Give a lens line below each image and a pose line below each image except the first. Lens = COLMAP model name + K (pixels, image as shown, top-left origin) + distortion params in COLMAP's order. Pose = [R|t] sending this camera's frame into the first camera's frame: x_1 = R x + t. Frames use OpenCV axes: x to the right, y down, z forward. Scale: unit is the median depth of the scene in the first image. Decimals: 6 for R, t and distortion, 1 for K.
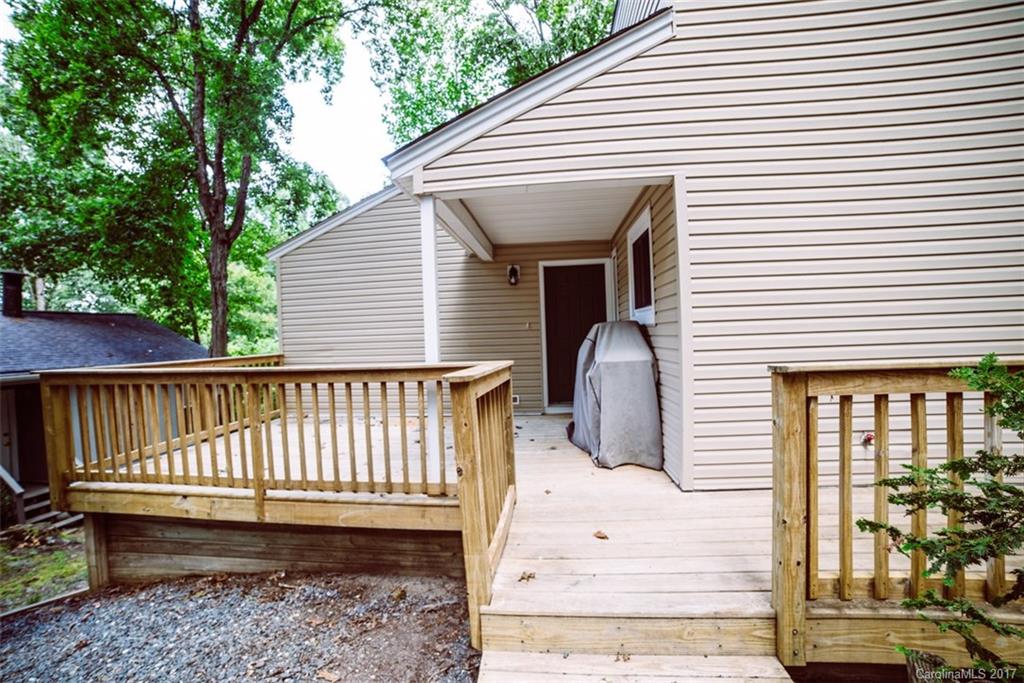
lens RADIAL K [[411.8, 0, 509.5], [0, 411.8, 345.4], [0, 0, 1]] dist [-0.103111, 0.033998]
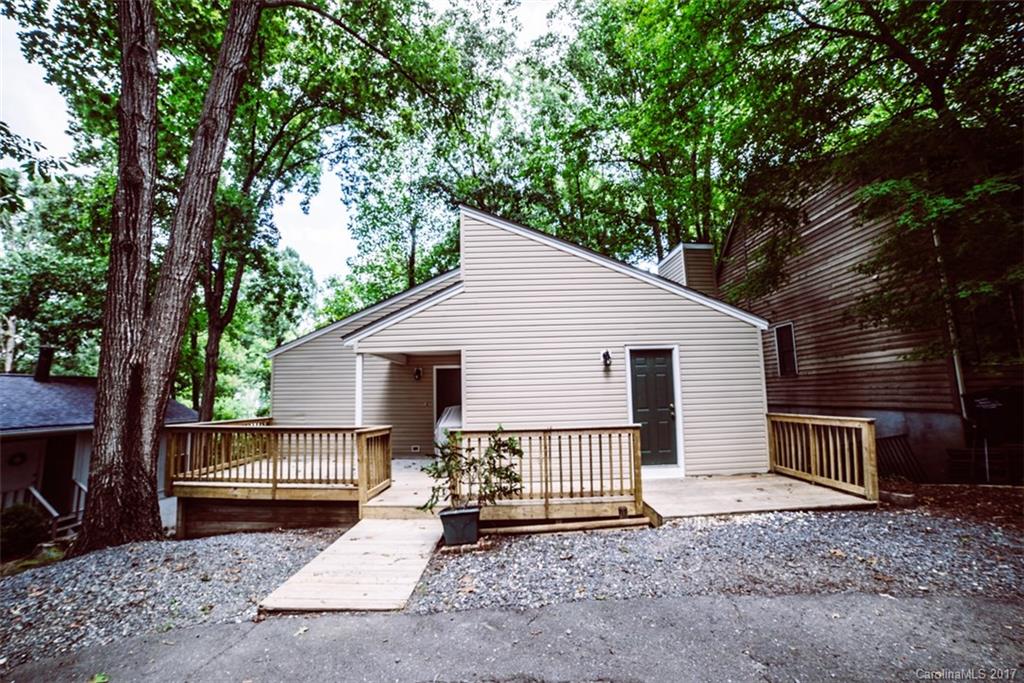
lens RADIAL K [[411.8, 0, 509.5], [0, 411.8, 345.4], [0, 0, 1]] dist [-0.103111, 0.033998]
pose [[0.995222, 0.025036, 0.094376, 0.408585], [-0.010801, 0.988864, -0.148432, -0.073393], [-0.097042, 0.146704, 0.984409, -1.319197]]
